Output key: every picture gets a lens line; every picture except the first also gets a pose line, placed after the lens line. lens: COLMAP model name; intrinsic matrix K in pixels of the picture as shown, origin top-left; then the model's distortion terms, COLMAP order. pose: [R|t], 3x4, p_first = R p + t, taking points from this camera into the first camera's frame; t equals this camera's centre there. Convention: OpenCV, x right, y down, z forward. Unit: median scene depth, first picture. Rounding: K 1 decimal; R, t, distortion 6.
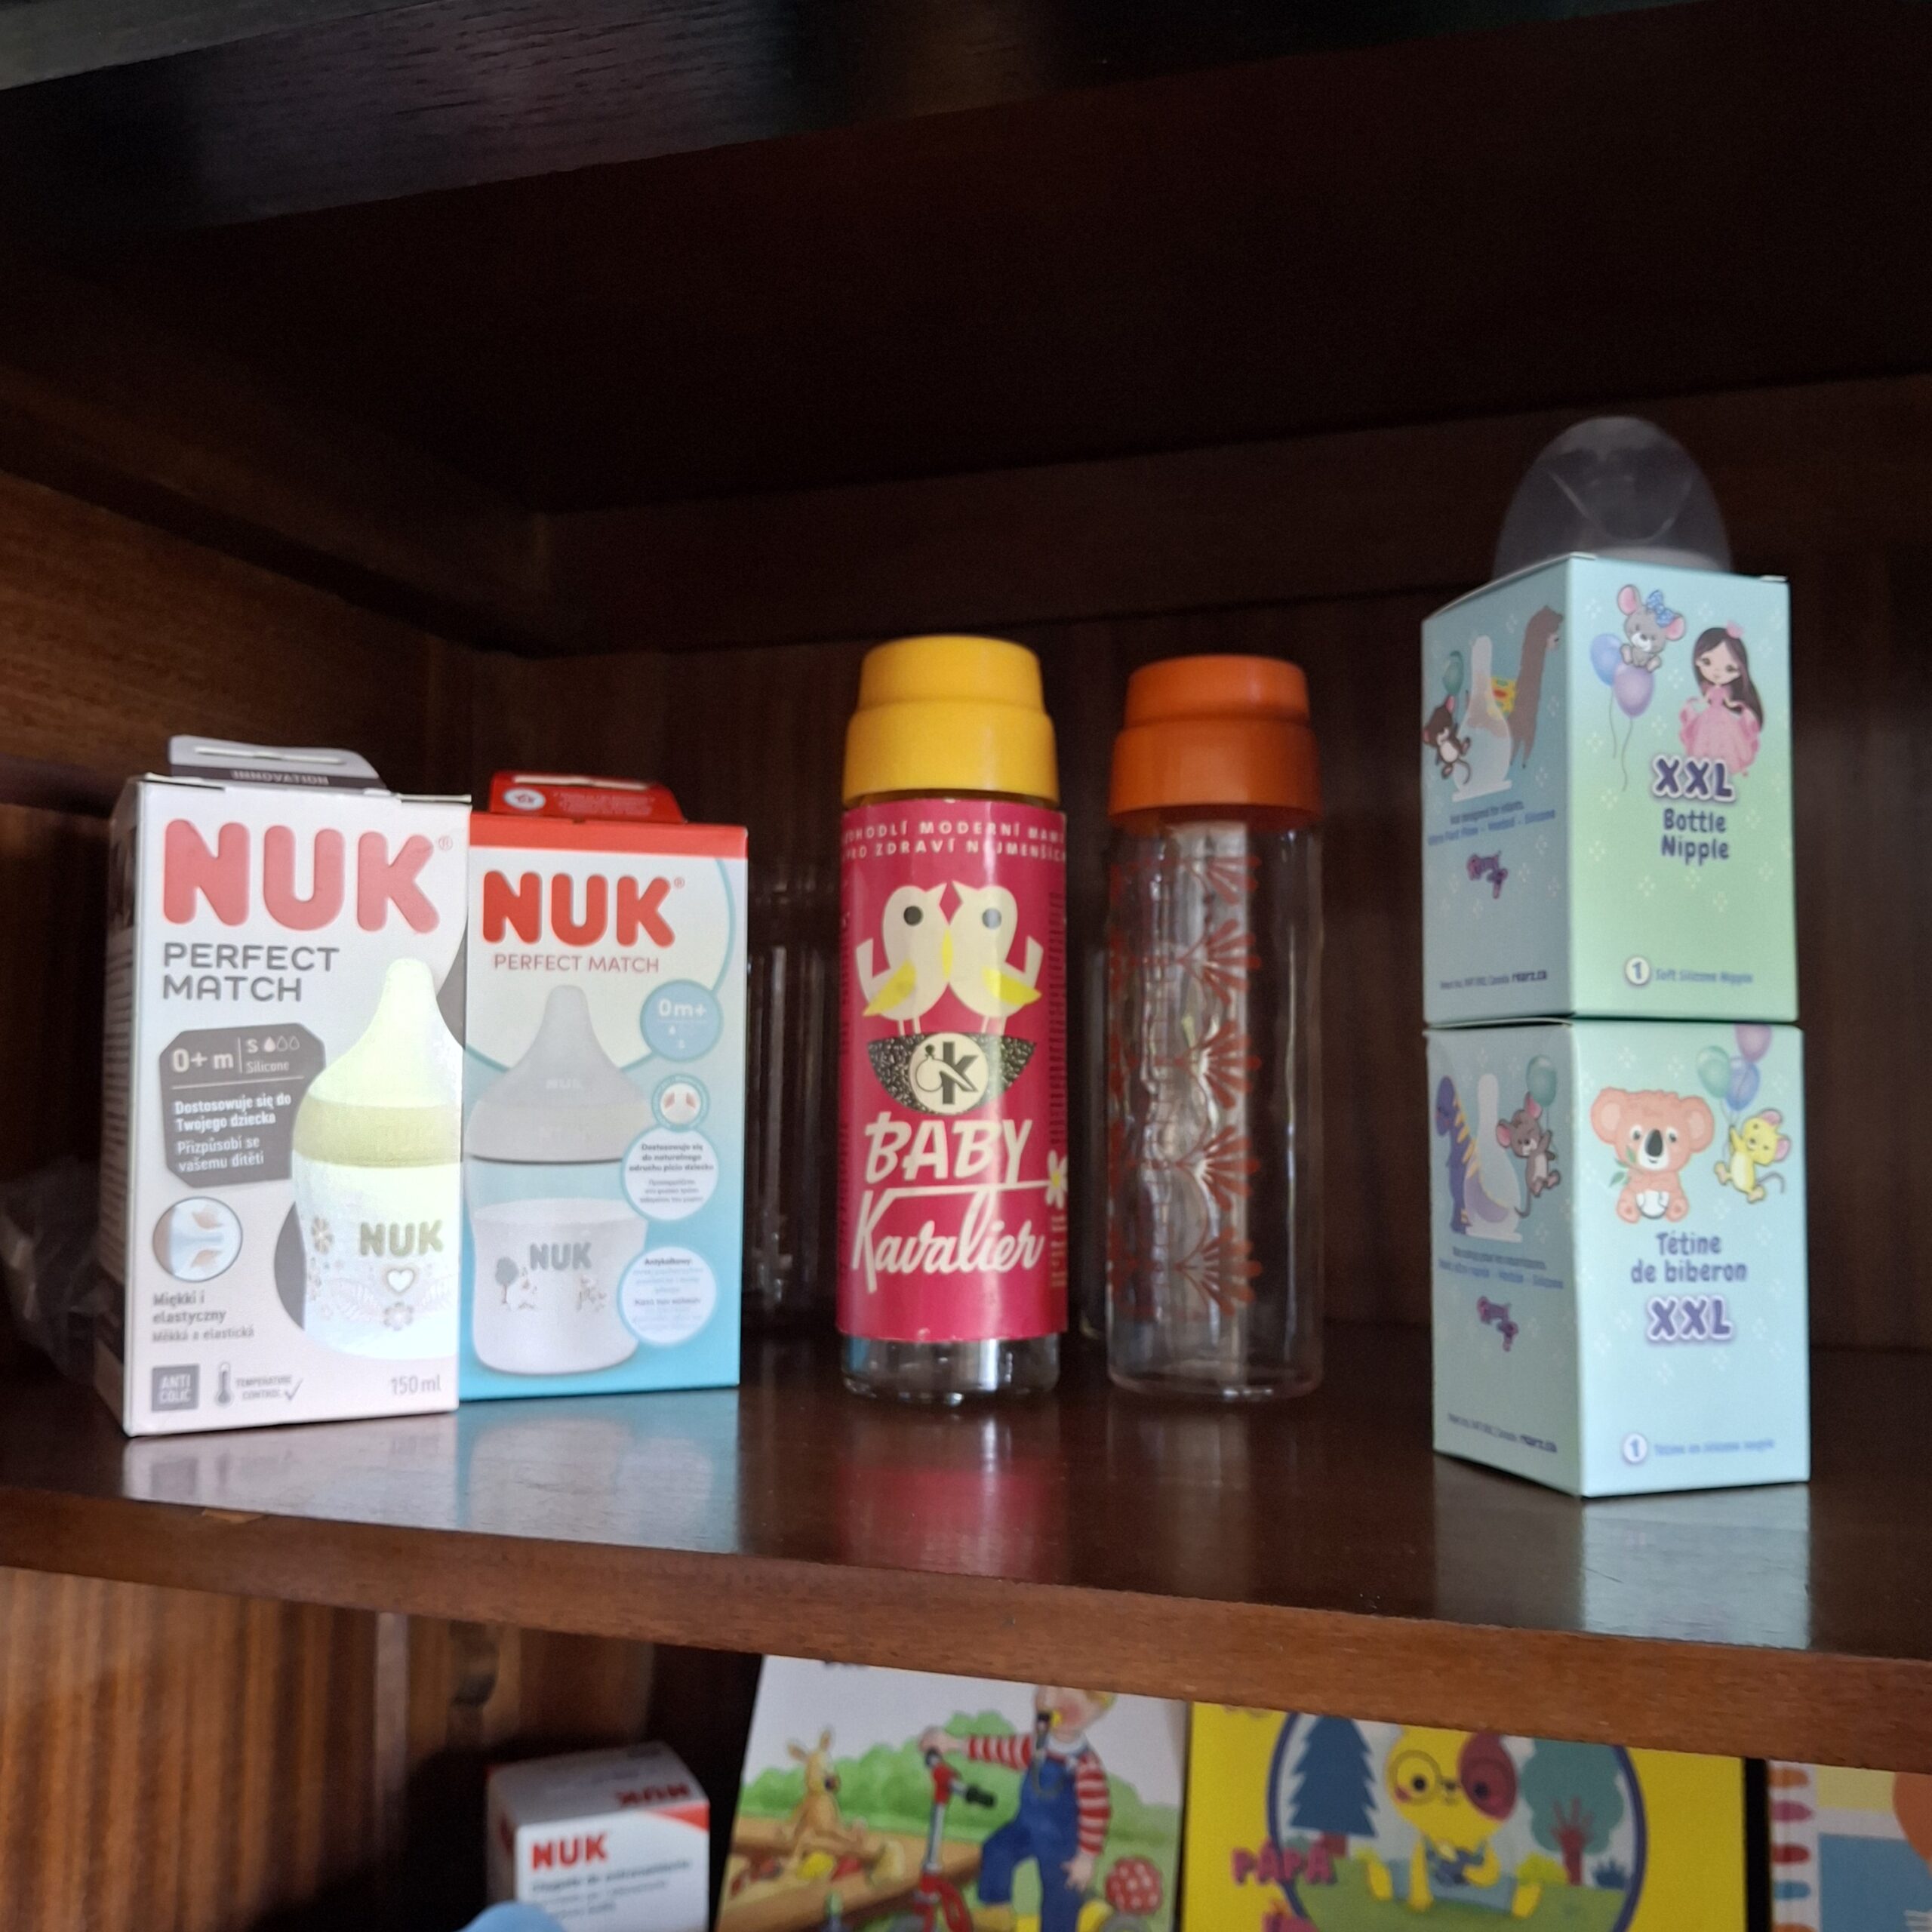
lens RADIAL K [[1961.5, 0, 958.3], [0, 1961.5, 1003.4], [0, 0, 1]] dist [-0.000158, -0.029959]
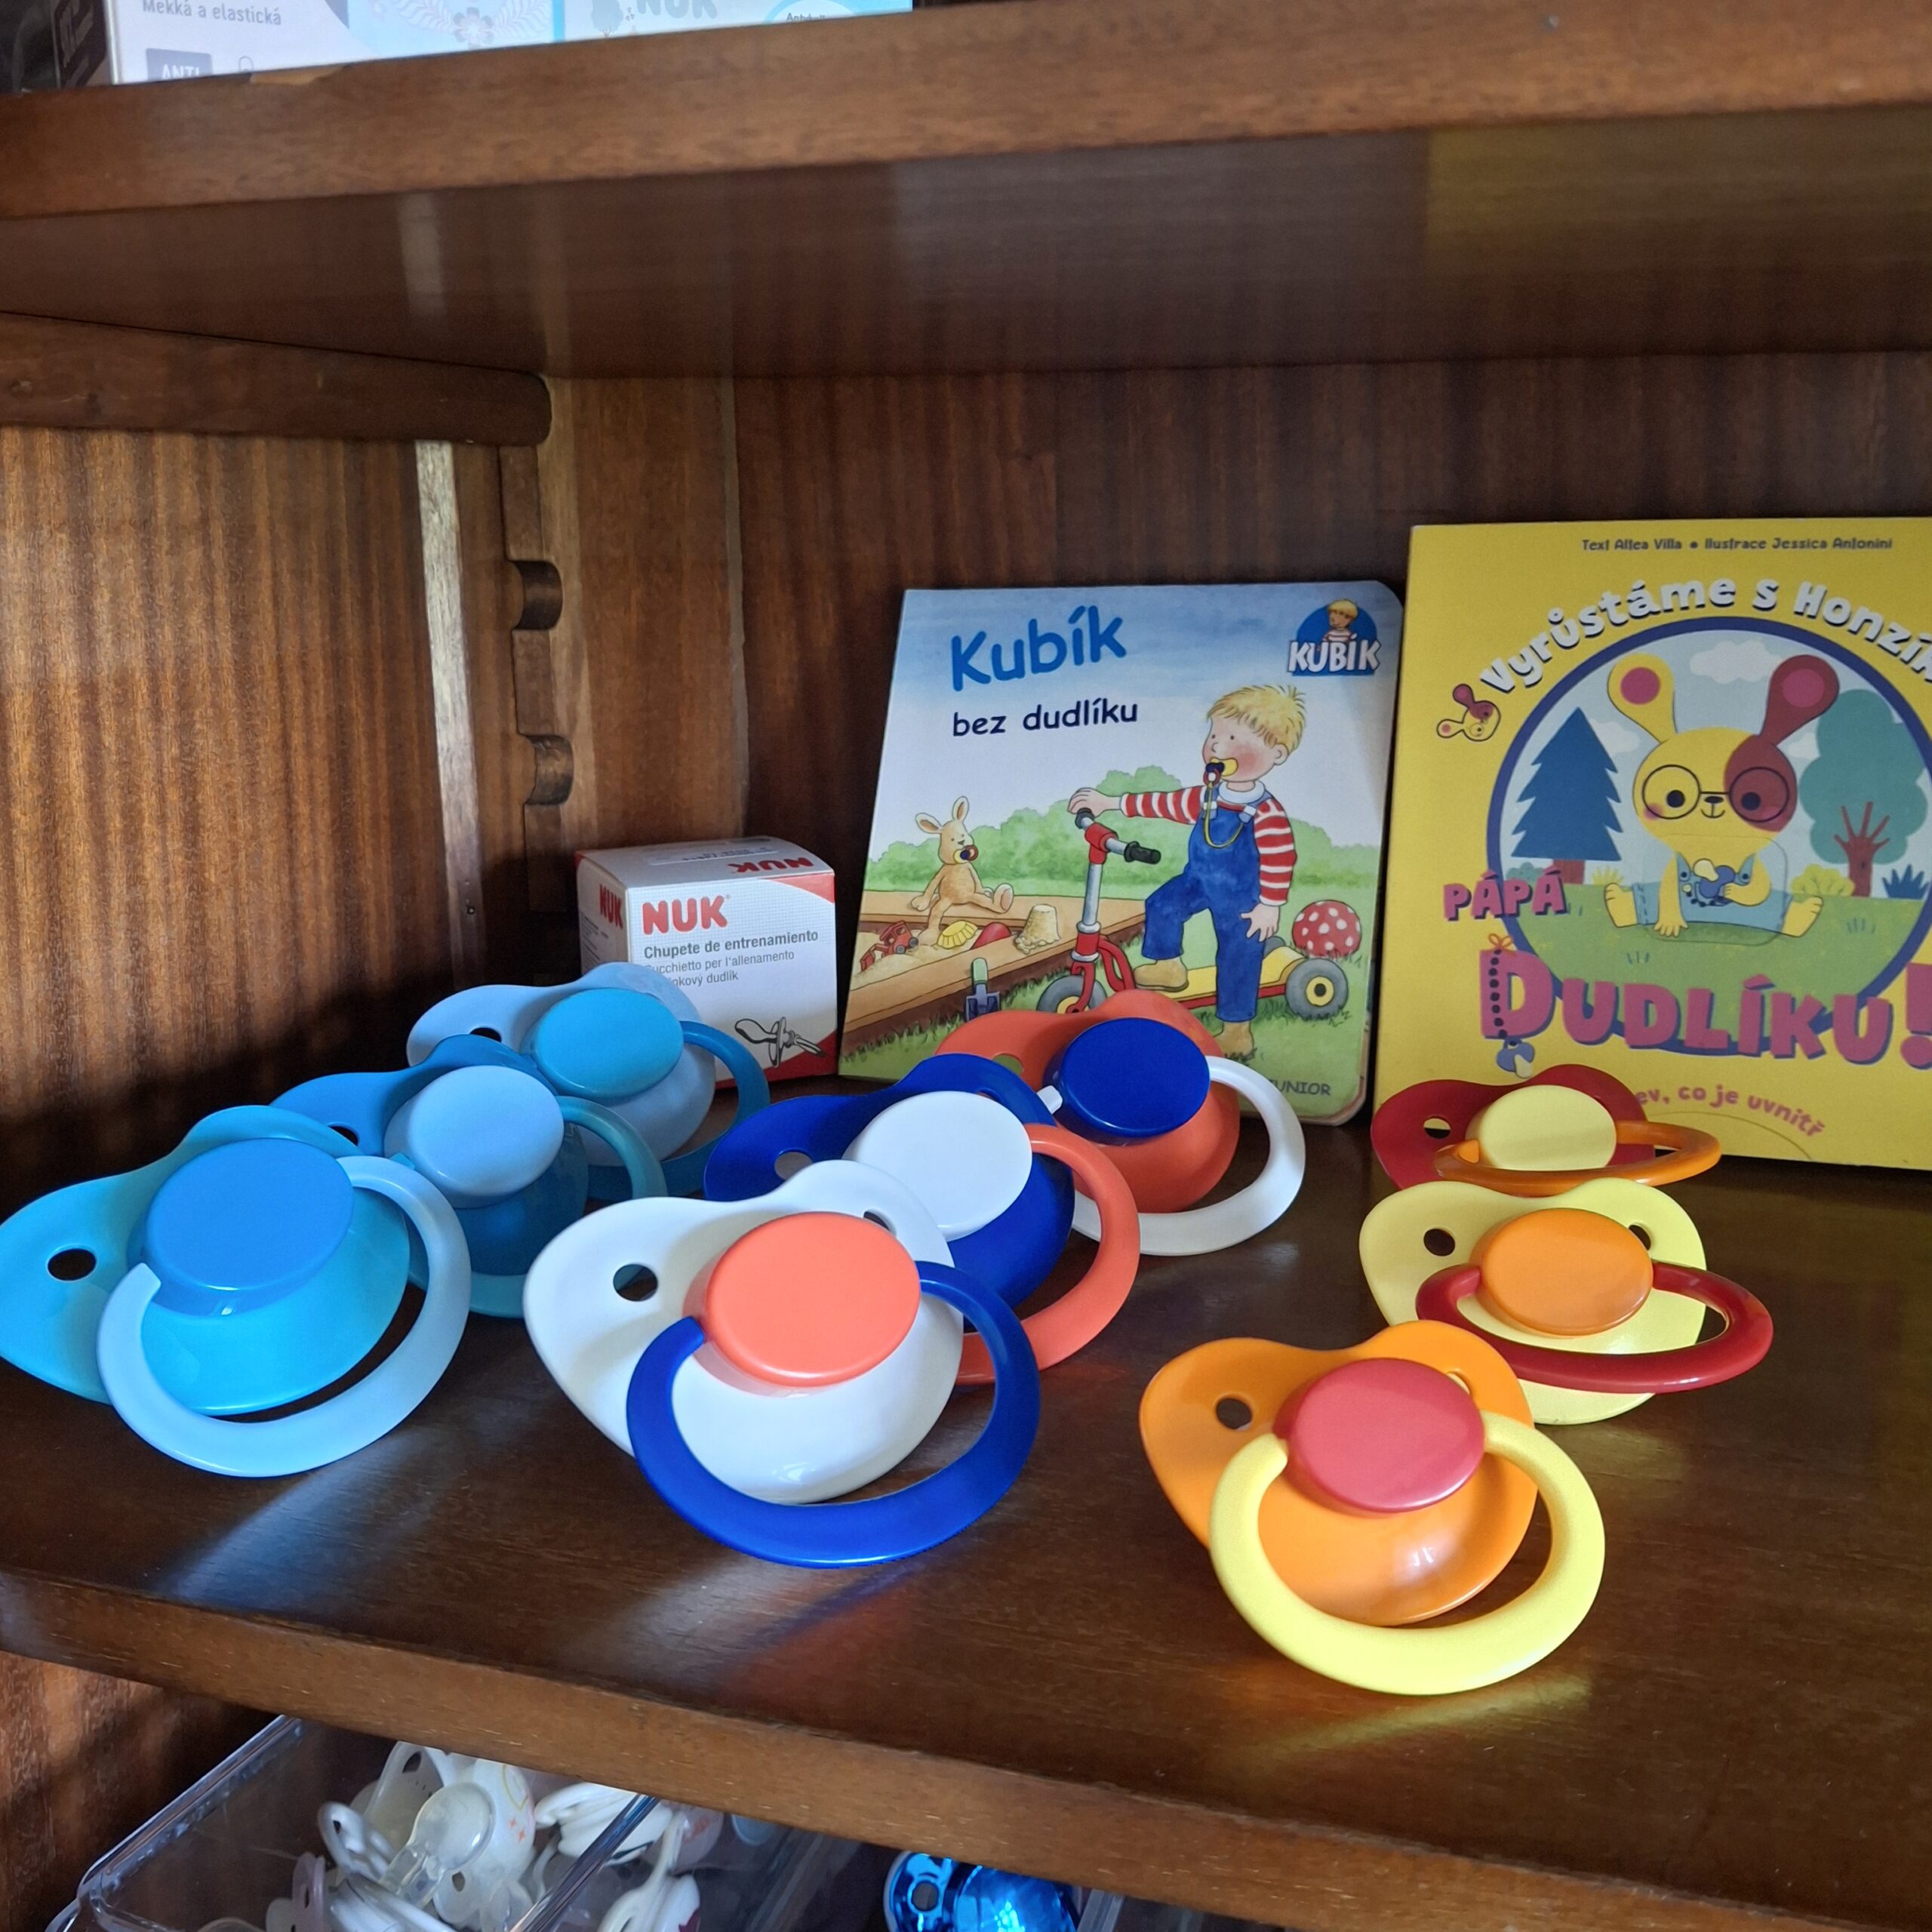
lens RADIAL K [[1900.7, 0, 939.8], [0, 1900.7, 968.4], [0, 0, 1]] dist [0.191920, -0.399318]
pose [[0.999792, -0.015187, 0.013646, -0.095113], [0.010915, 0.962406, 0.271395, 0.223208], [-0.017255, -0.271189, 0.962371, 0.157339]]
